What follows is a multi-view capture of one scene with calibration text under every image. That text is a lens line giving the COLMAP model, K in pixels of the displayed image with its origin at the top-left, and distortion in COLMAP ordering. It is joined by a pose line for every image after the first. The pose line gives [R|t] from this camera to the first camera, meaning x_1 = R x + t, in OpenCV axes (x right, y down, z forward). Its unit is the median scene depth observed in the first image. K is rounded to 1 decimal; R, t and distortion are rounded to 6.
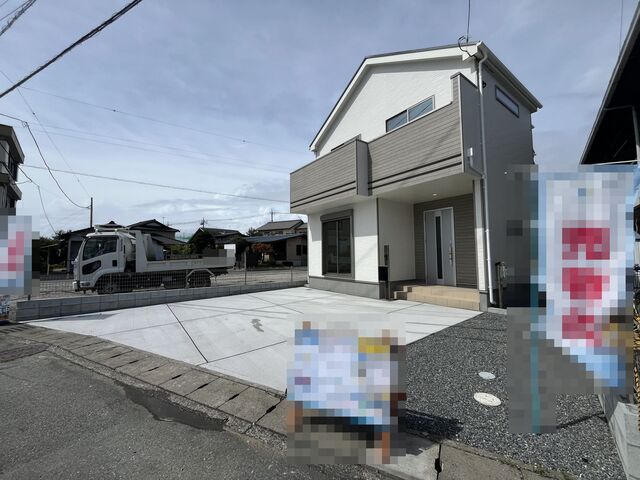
lens RADIAL K [[260.2, 0, 319.2], [0, 260.2, 239.9], [0, 0, 1]] dist [-0.000861, -0.000353]
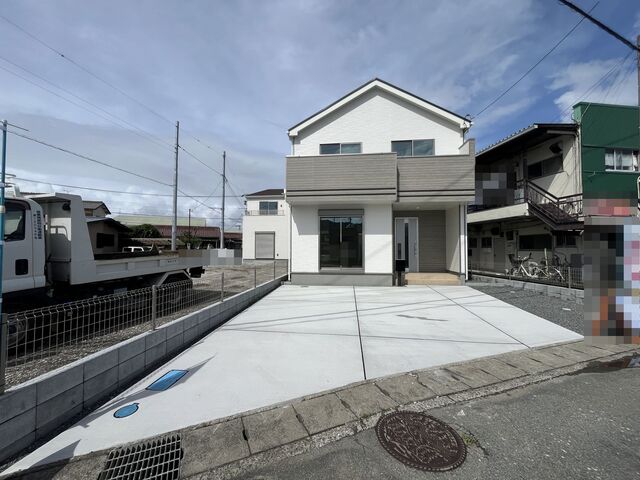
lens RADIAL K [[260.2, 0, 319.2], [0, 260.2, 239.9], [0, 0, 1]] dist [-0.000861, -0.000353]
pose [[0.669302, 0.034746, 0.742178, -0.833831], [-0.053843, 0.998548, 0.001808, 0.021598], [-0.741037, -0.041171, 0.670201, 0.396424]]
